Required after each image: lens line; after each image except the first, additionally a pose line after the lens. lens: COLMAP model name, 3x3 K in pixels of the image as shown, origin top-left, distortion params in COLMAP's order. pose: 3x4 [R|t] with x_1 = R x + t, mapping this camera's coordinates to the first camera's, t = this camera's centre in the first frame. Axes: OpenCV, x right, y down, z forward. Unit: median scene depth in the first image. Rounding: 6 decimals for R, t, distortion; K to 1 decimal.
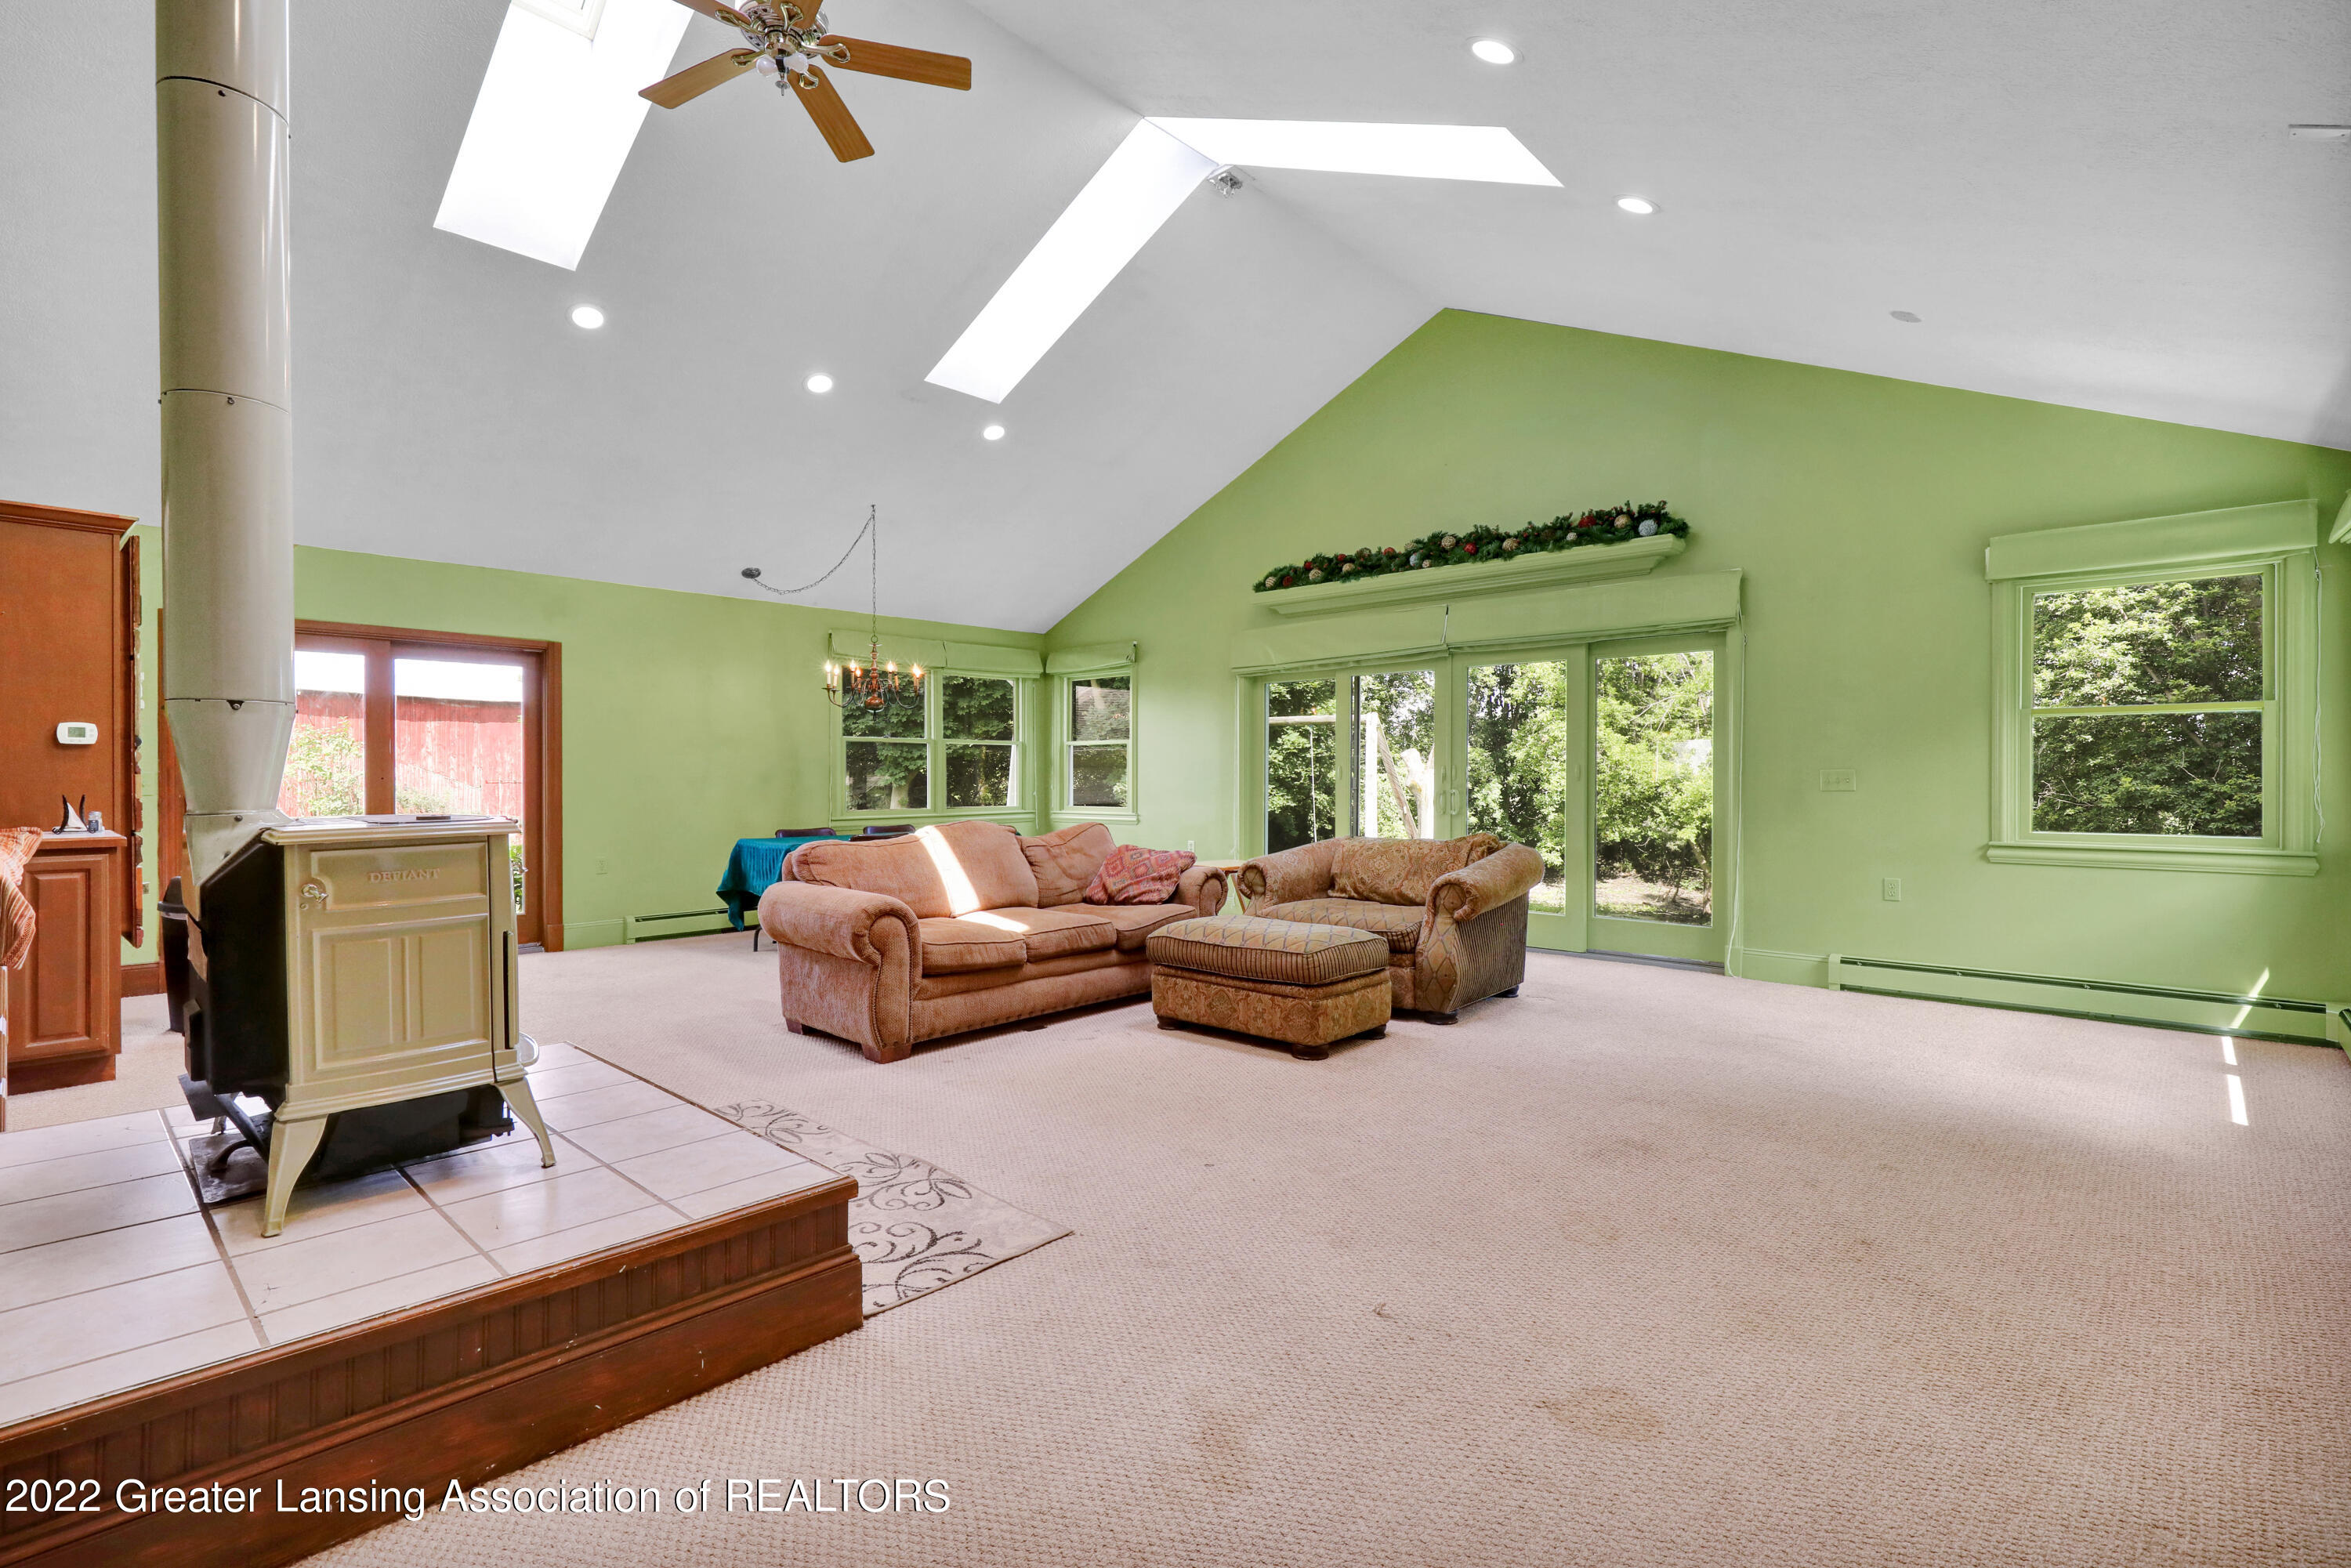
lens RADIAL K [[1073.8, 0, 1182.6], [0, 1073.8, 777.9], [0, 0, 1]] dist [0.000979, -0.000302]
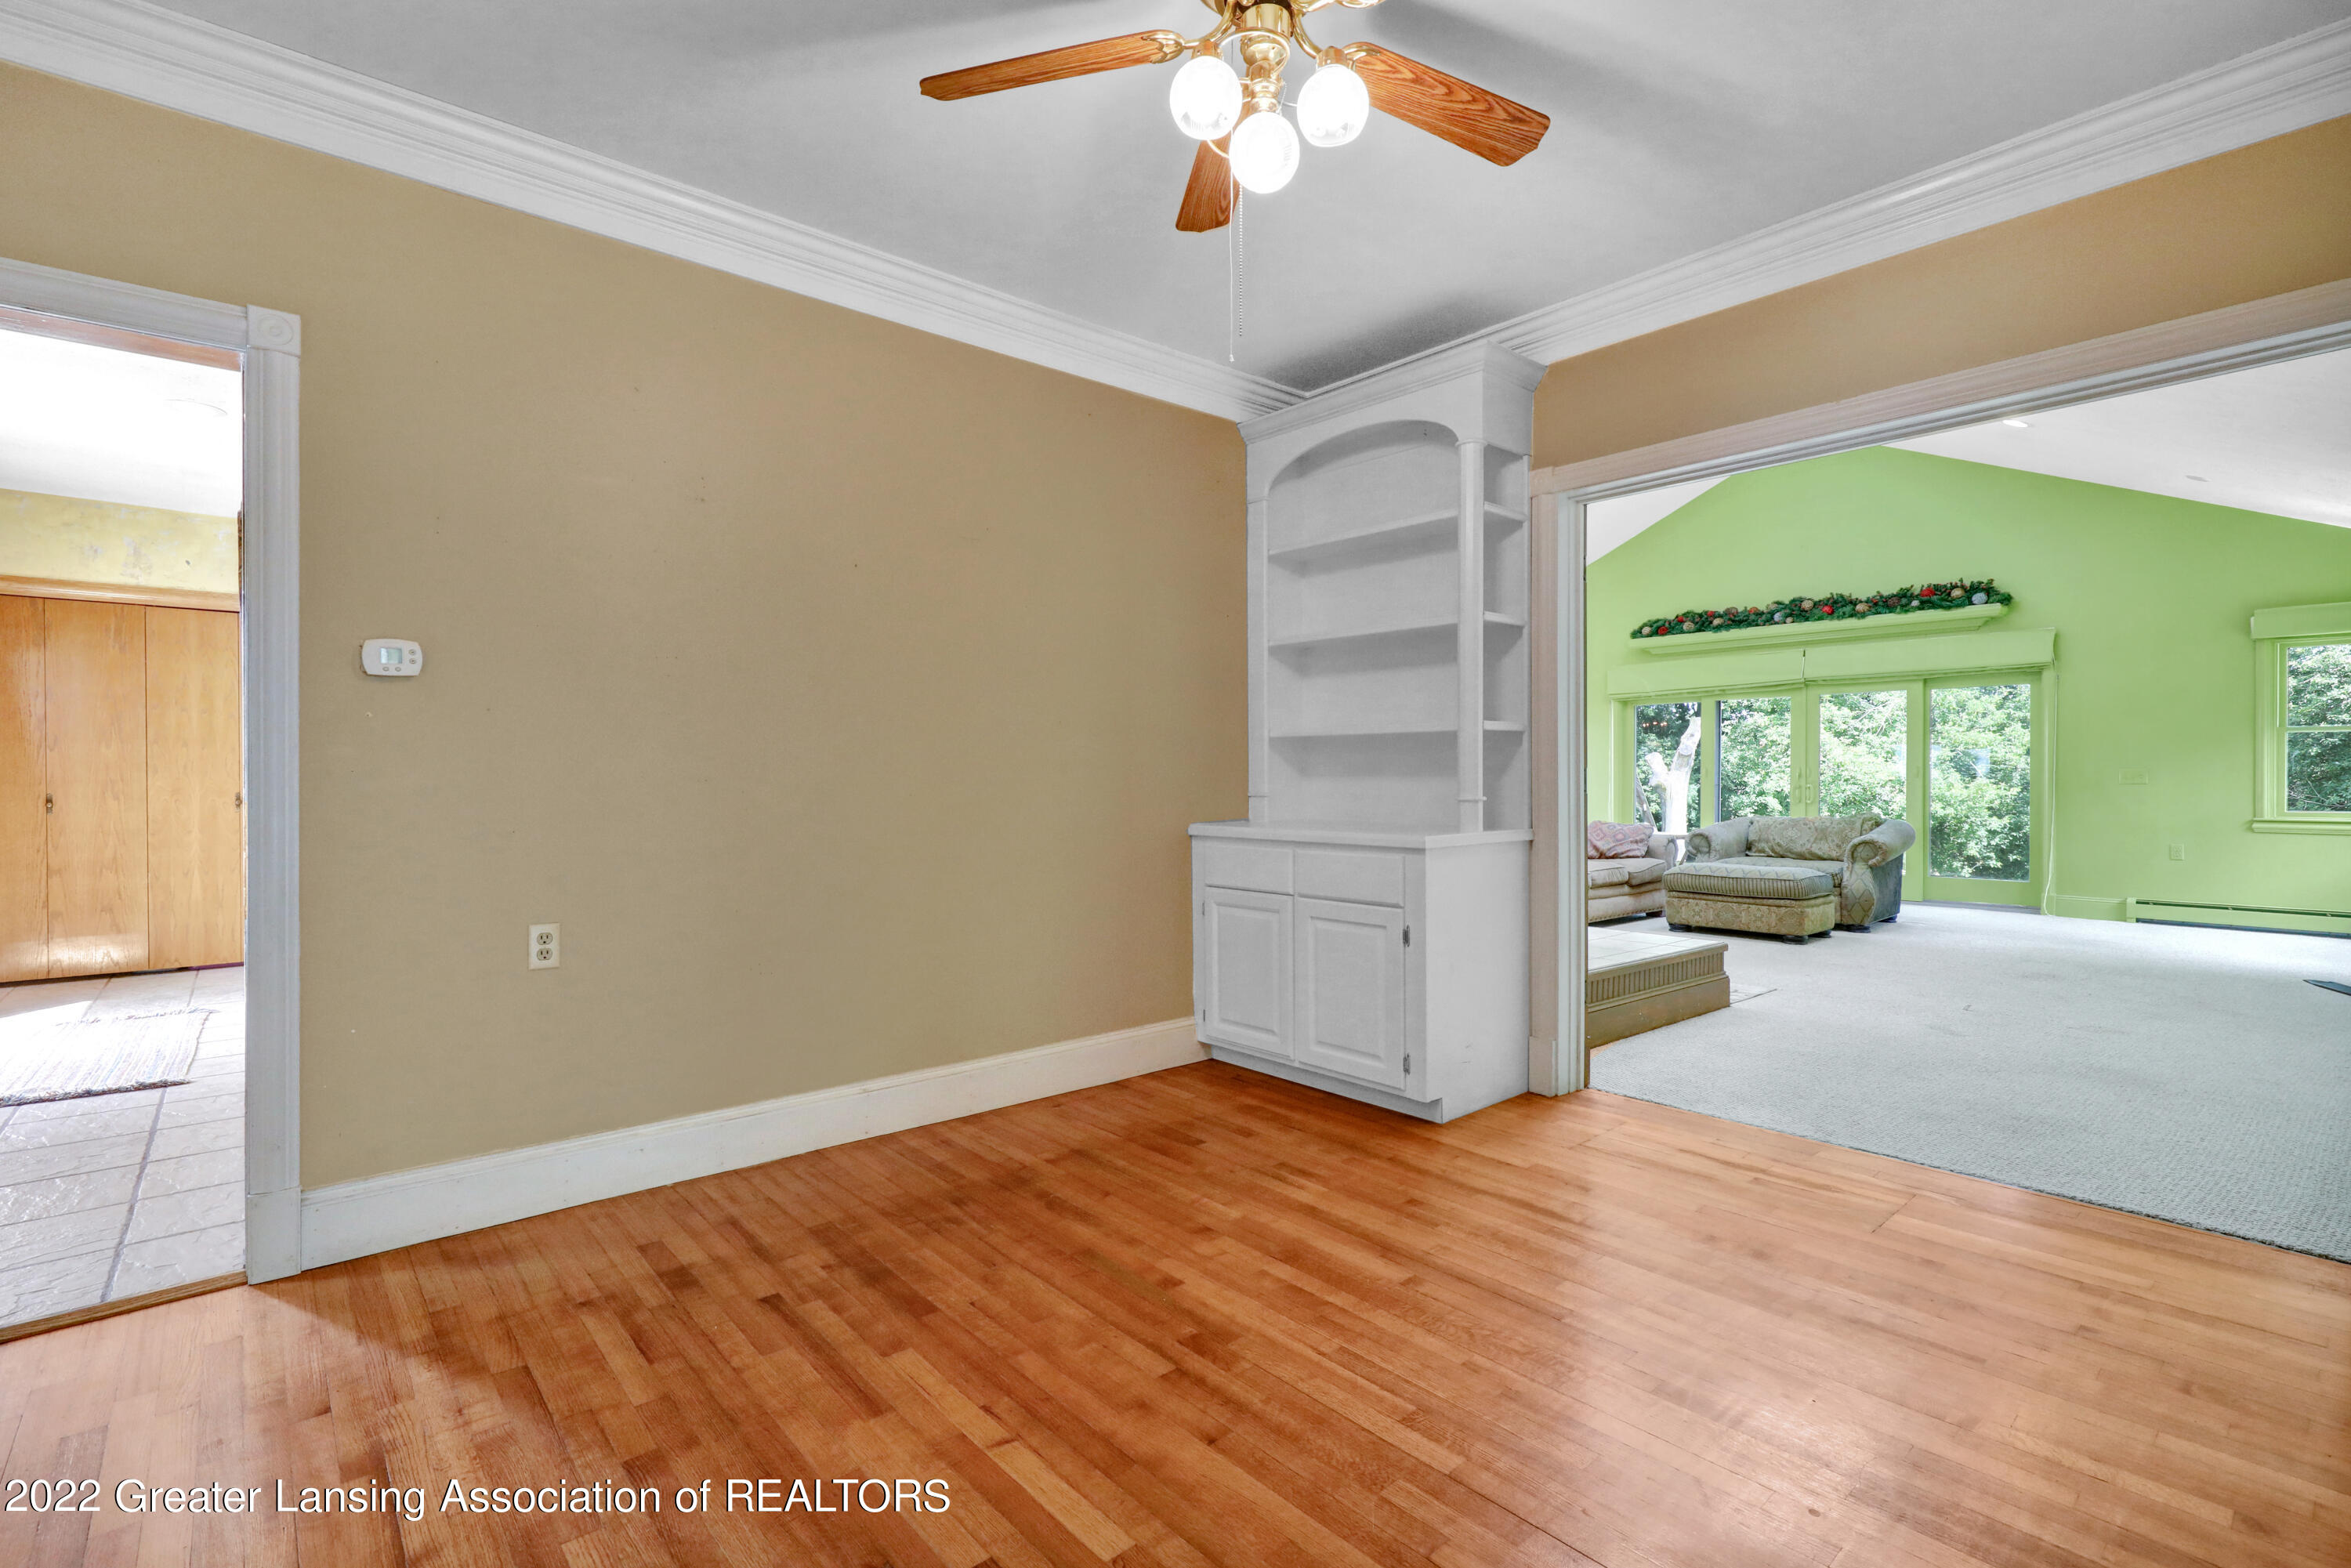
lens RADIAL K [[1073.8, 0, 1174.9], [0, 1073.8, 782.6], [0, 0, 1]] dist [0.000979, -0.000302]
pose [[0.992293, 0.001083, -0.123906, -0.415010], [-0.000826, 0.999997, 0.002130, 0.006967], [0.123908, -0.002011, 0.992292, -0.501621]]
